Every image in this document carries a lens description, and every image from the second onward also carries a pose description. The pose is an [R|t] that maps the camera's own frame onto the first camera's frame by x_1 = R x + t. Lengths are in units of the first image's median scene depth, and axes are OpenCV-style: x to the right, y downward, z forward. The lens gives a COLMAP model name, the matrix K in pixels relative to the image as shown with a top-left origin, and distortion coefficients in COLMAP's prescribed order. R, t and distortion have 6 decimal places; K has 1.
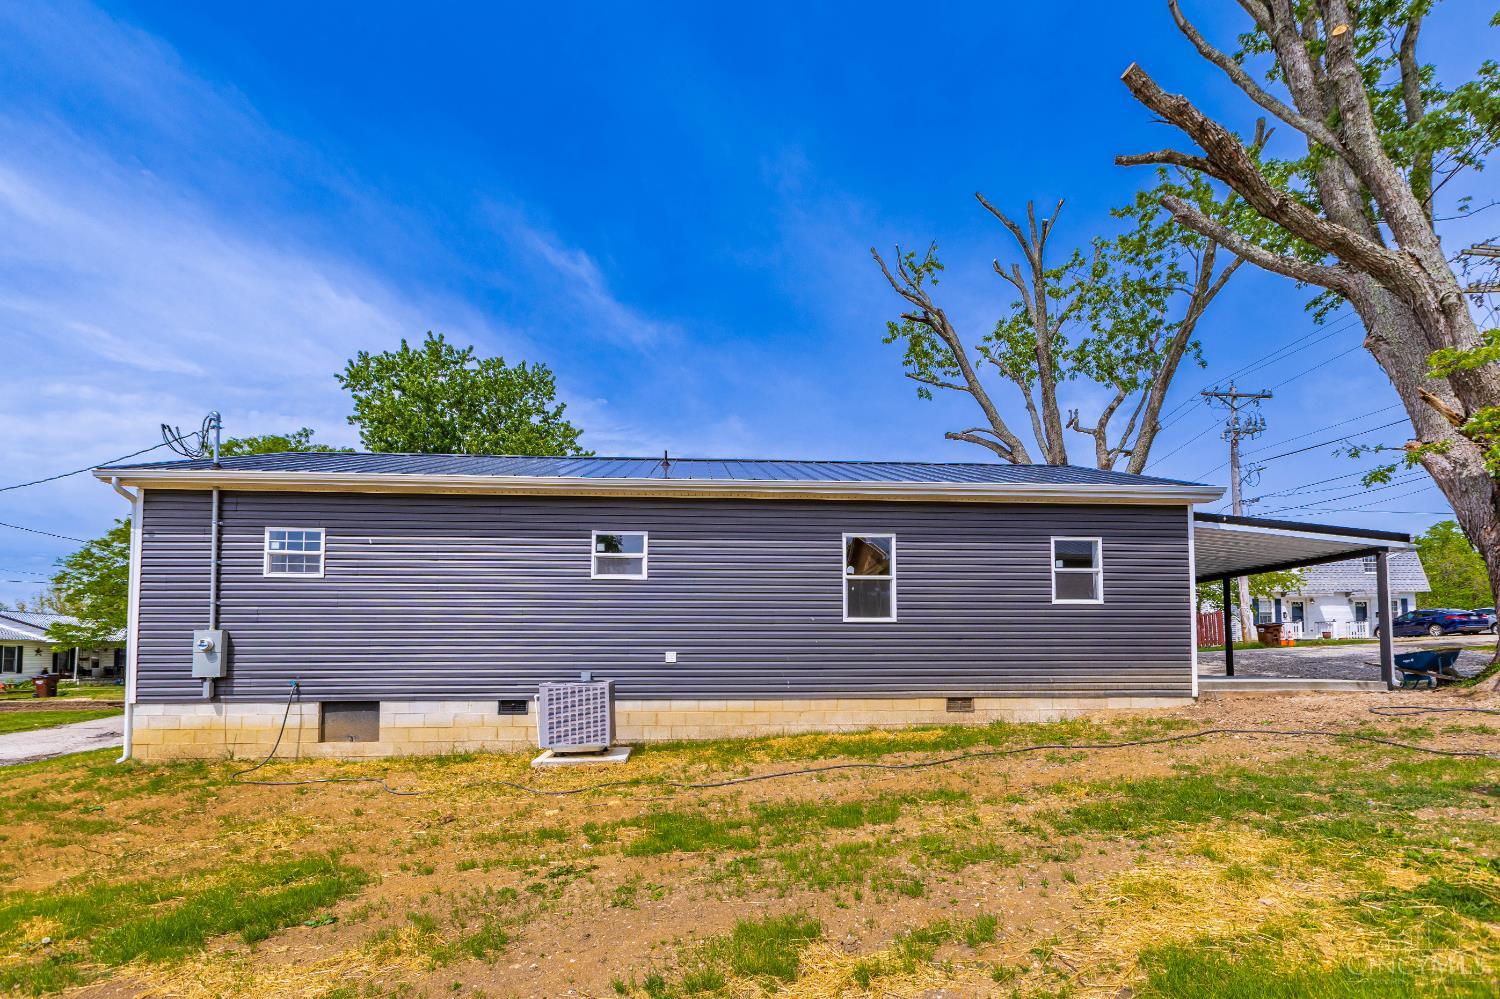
lens RADIAL K [[687.2, 0, 757.2], [0, 687.2, 553.4], [0, 0, 1]] dist [0.000693, -0.000121]
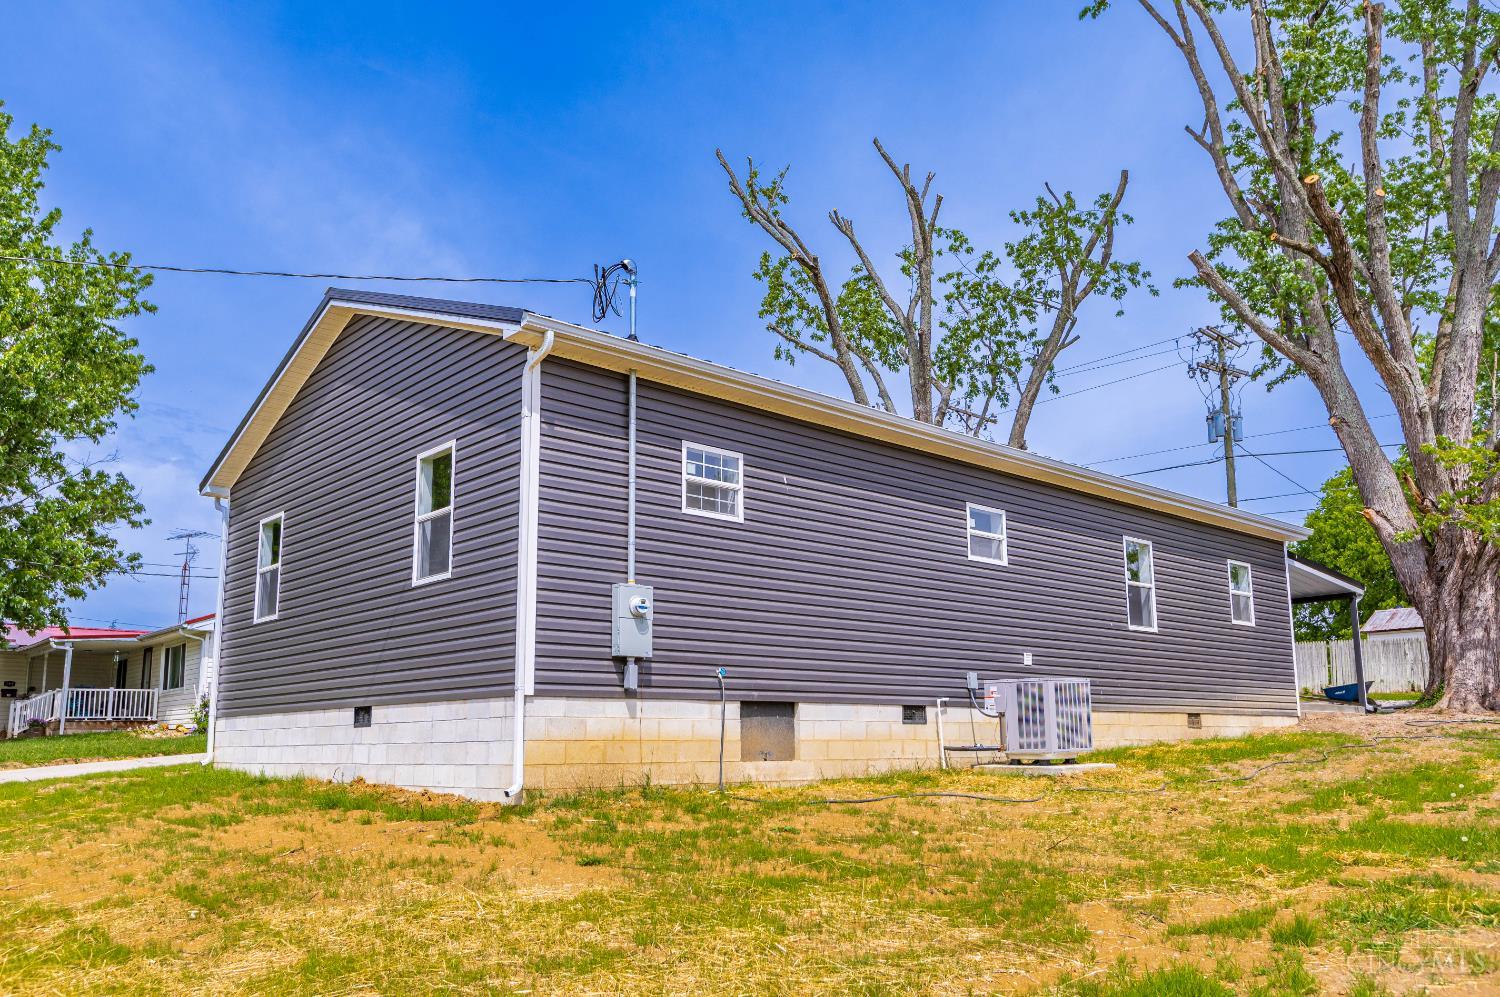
lens RADIAL K [[1116.7, 0, 744.5], [0, 1116.7, 398.4], [0, 0, 1]] dist [0.012650, -0.018747]
pose [[0.793911, 0.176275, 0.581922, -1.325798], [-0.089297, 0.980479, -0.175179, 0.110828], [-0.601442, 0.087113, 0.794153, 0.067015]]
